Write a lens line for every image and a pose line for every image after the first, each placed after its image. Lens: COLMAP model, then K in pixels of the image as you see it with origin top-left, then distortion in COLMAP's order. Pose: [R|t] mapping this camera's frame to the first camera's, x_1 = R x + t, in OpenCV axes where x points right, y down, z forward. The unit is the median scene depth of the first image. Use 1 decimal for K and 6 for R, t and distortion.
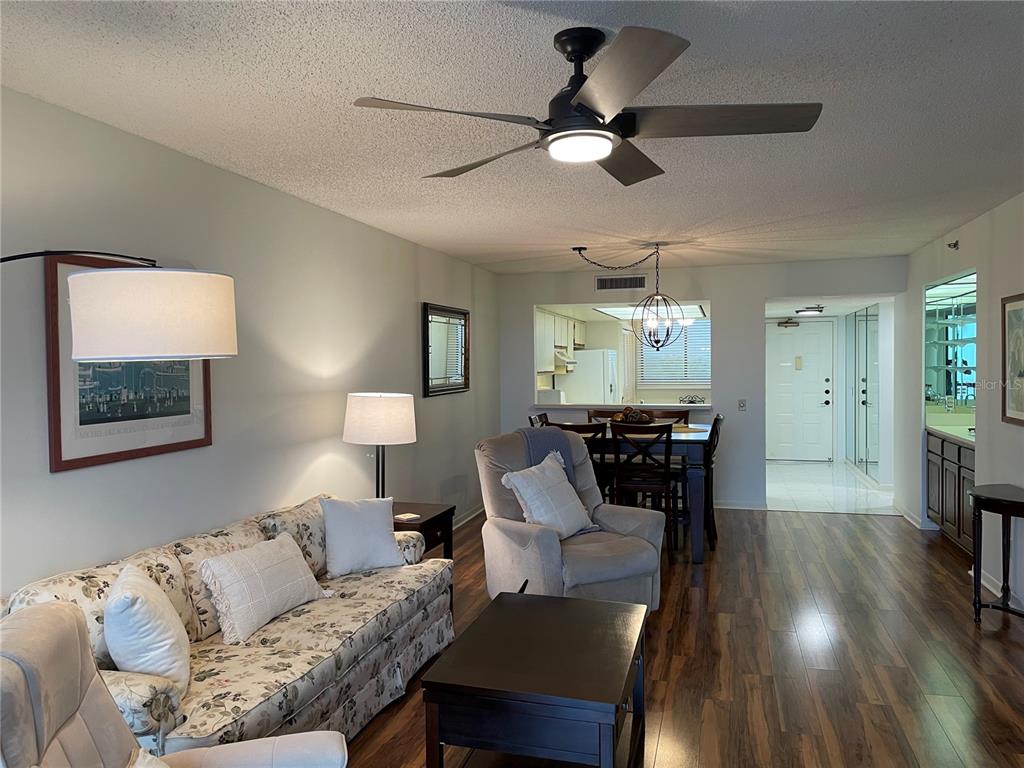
lens RADIAL K [[767.3, 0, 503.4], [0, 767.3, 383.1], [0, 0, 1]] dist [0.070605, -0.085412]
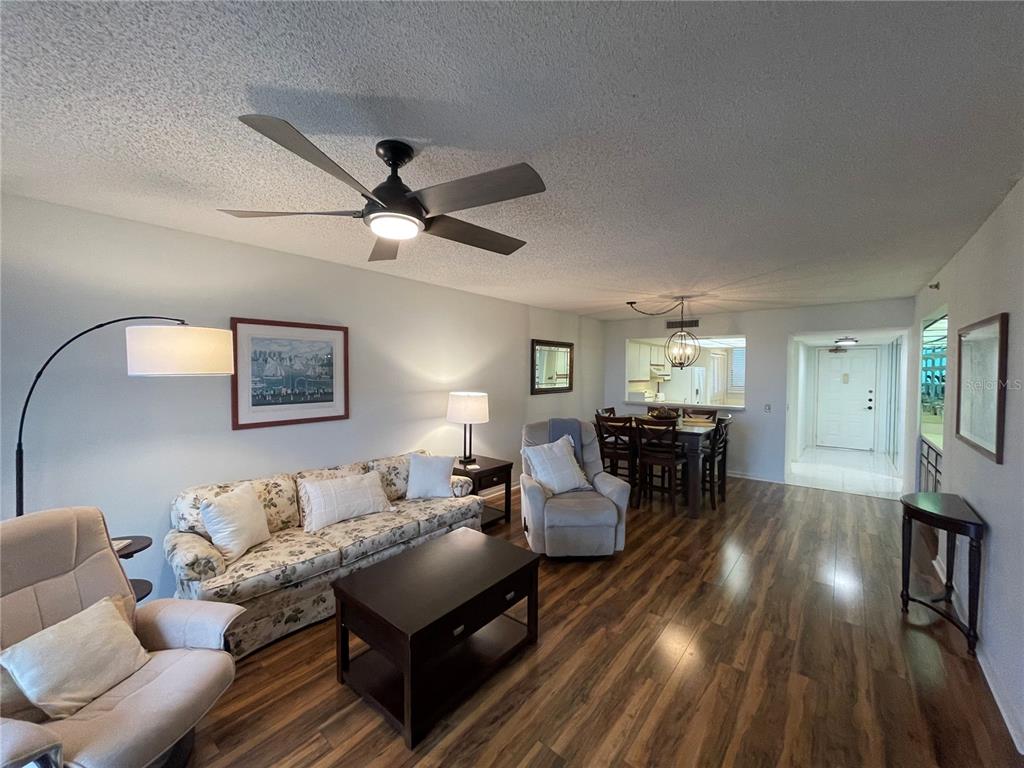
lens RADIAL K [[410.0, 0, 509.7], [0, 410.0, 383.5], [0, 0, 1]] dist [-0.002342, -0.001308]
pose [[0.917464, 0.029904, -0.396694, 0.287098], [-0.027876, 0.999552, 0.010878, -0.020460], [0.396842, 0.001078, 0.917886, 0.201602]]
